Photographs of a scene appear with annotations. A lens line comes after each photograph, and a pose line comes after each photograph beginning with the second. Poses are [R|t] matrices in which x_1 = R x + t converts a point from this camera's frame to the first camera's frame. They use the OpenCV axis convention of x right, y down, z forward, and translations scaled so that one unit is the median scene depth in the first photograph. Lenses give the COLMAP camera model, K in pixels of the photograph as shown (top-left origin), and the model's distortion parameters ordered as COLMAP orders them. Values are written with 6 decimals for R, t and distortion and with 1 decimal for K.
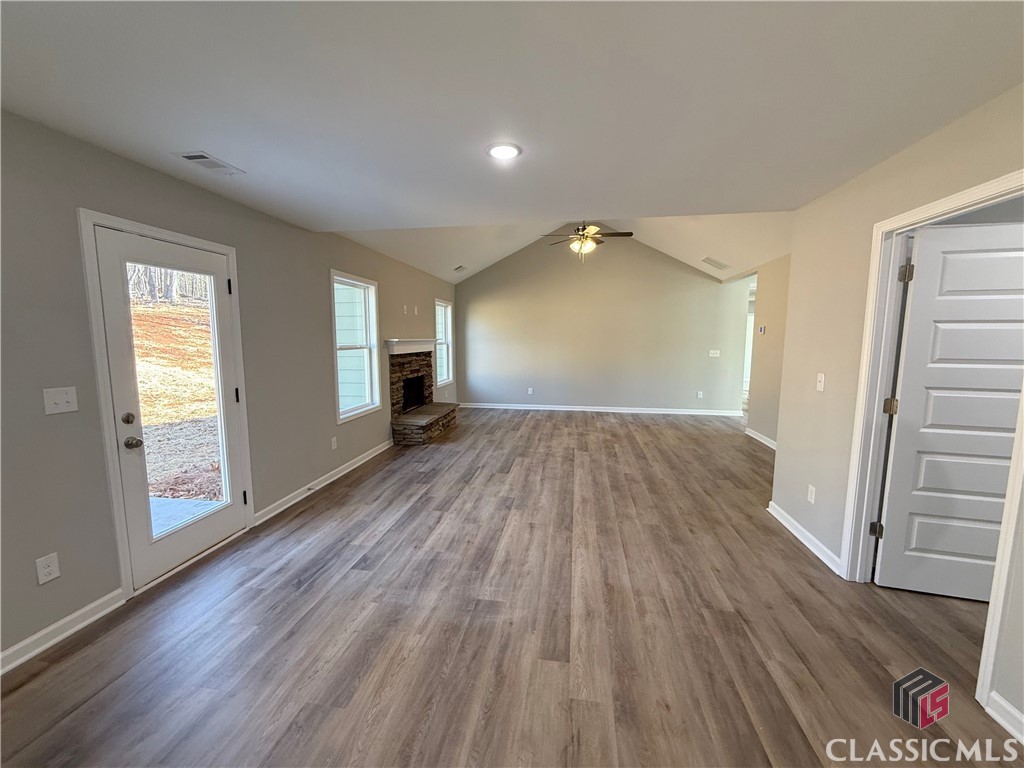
lens RADIAL K [[409.6, 0, 509.1], [0, 409.6, 381.6], [0, 0, 1]] dist [0.000970, -0.000153]
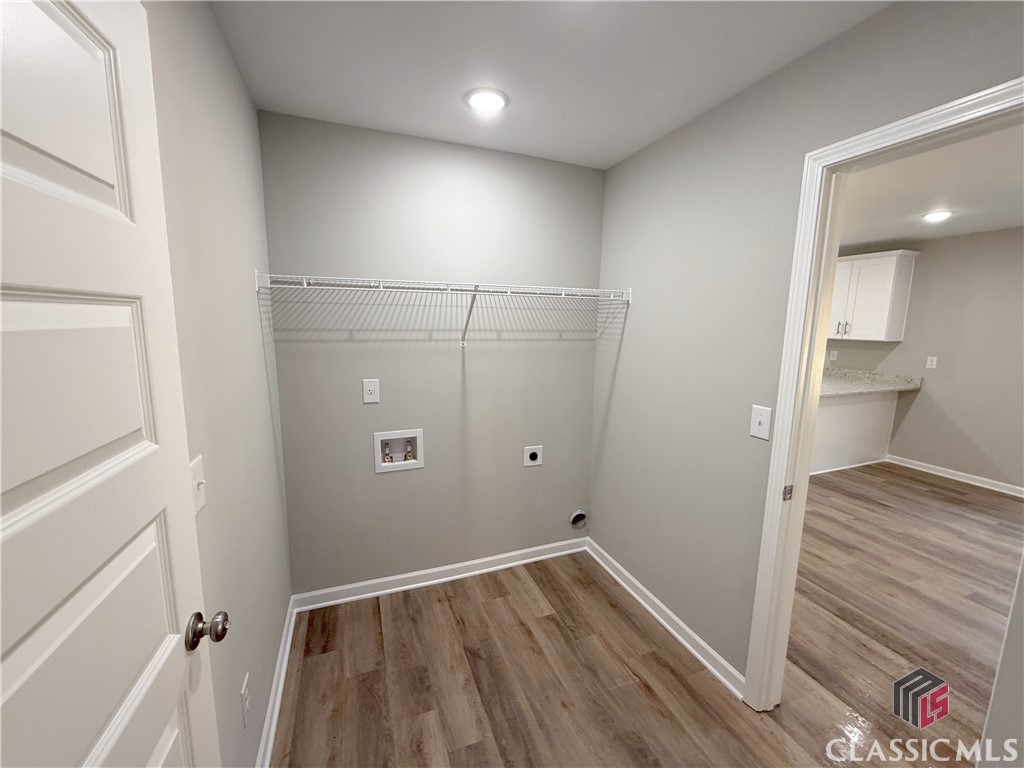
lens RADIAL K [[409.6, 0, 517.1], [0, 409.6, 382.6], [0, 0, 1]] dist [0.000970, -0.000153]
pose [[-0.857105, 0.061980, -0.511399, 1.633855], [-0.075821, 0.966745, 0.244243, -0.136855], [0.509531, 0.248117, -0.823903, 0.989576]]
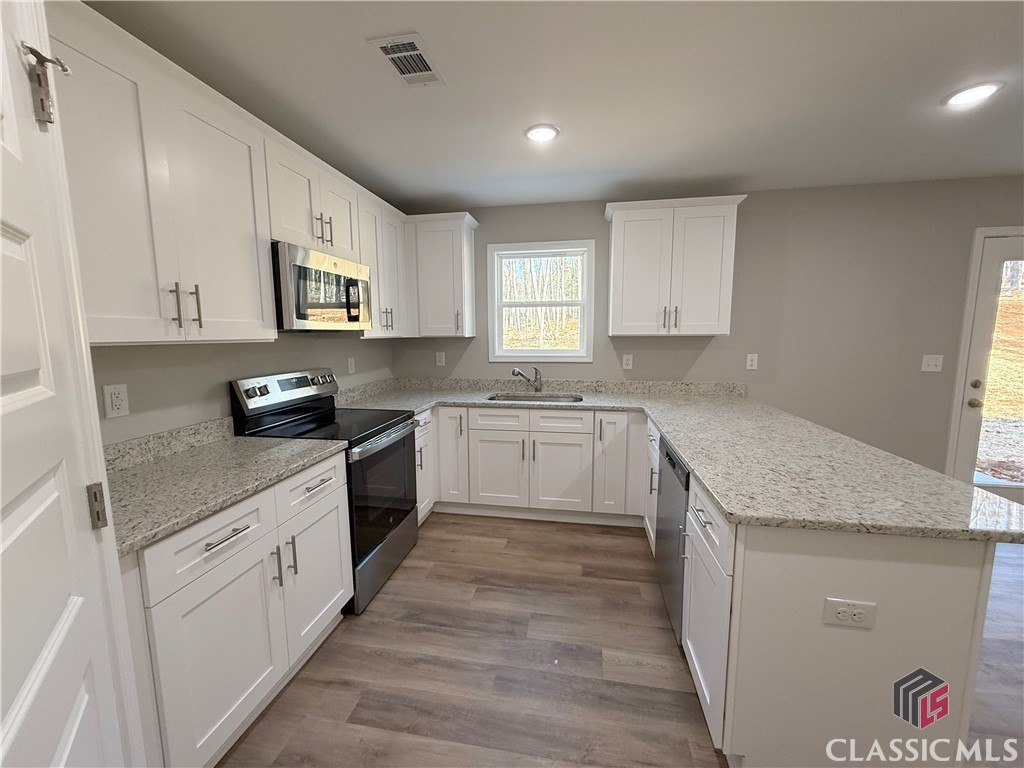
lens RADIAL K [[409.6, 0, 512.1], [0, 409.6, 383.8], [0, 0, 1]] dist [0.000970, -0.000153]
pose [[-0.008891, 0.124093, -0.992231, 0.386217], [-0.105286, 0.986638, 0.124337, 0.085499], [0.994402, 0.105574, 0.004294, -0.483676]]
